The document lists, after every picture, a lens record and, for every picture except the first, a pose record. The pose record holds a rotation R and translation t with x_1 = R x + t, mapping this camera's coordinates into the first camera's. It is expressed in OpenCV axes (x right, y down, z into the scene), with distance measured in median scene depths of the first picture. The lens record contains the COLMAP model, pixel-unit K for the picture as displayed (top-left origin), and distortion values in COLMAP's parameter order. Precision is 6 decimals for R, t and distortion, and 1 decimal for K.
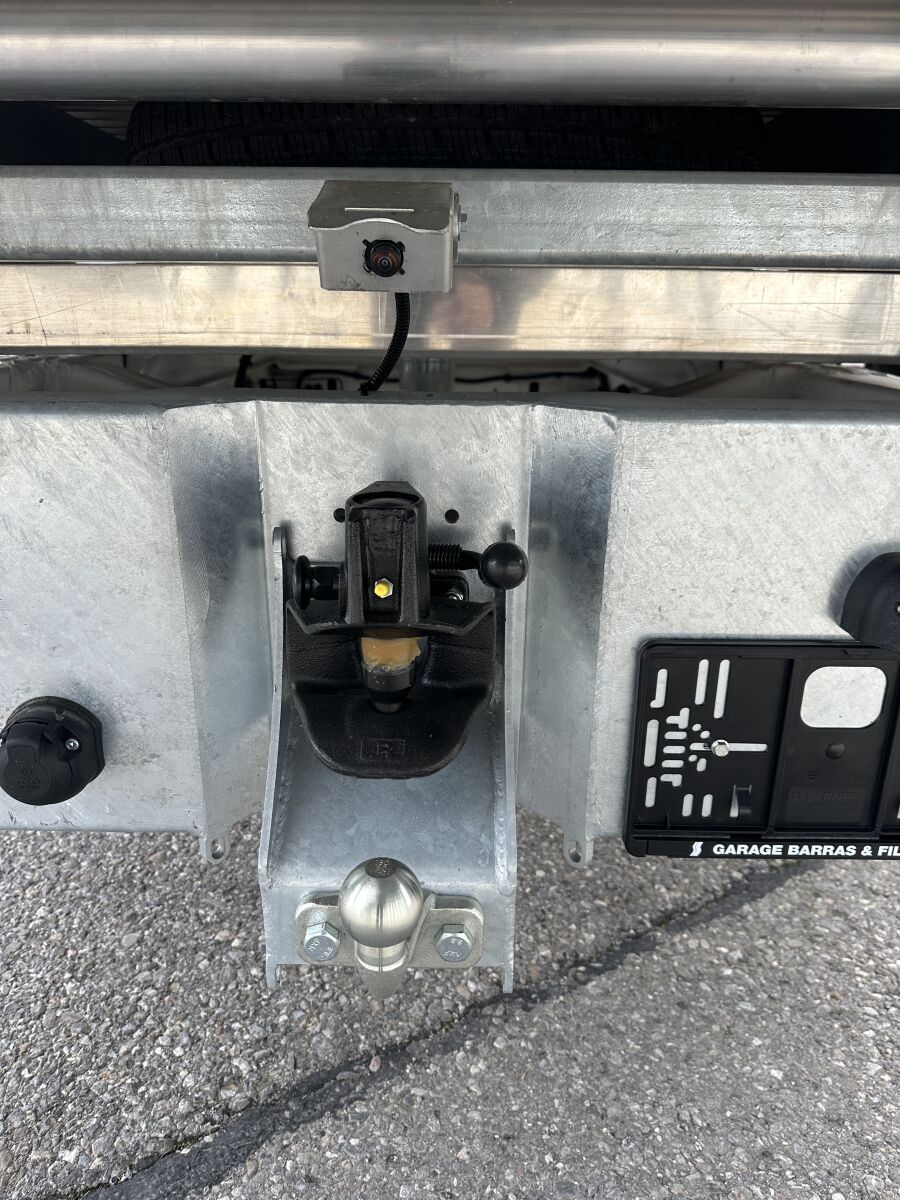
lens RADIAL K [[834.4, 0, 442.9], [0, 834.4, 601.0], [0, 0, 1]] dist [0.052246, -0.059489]
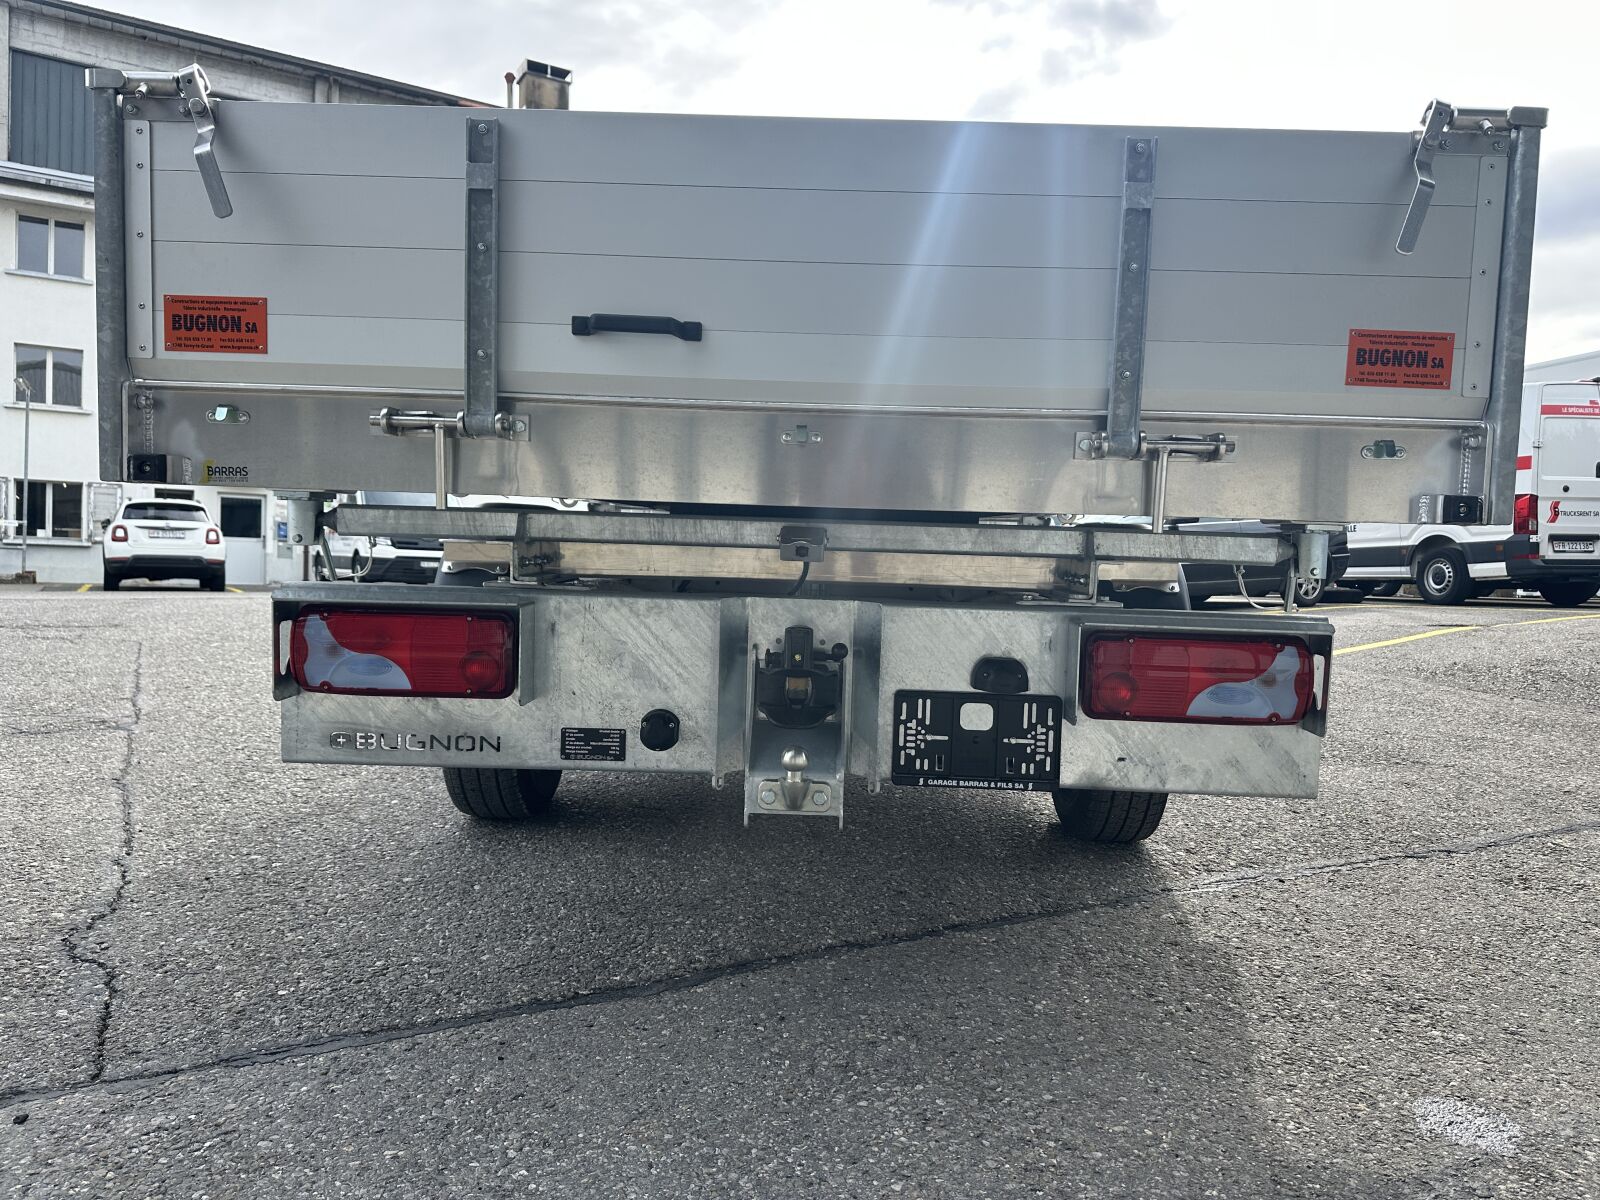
lens RADIAL K [[1112.5, 0, 800.0], [0, 1112.5, 600.0], [0, 0, 1]] dist [0.052246, -0.059489]
pose [[0.999538, 0.022805, -0.020099, 0.007491], [-0.027436, 0.961482, -0.273496, 0.696908], [0.013088, 0.273921, 0.961663, -2.277634]]
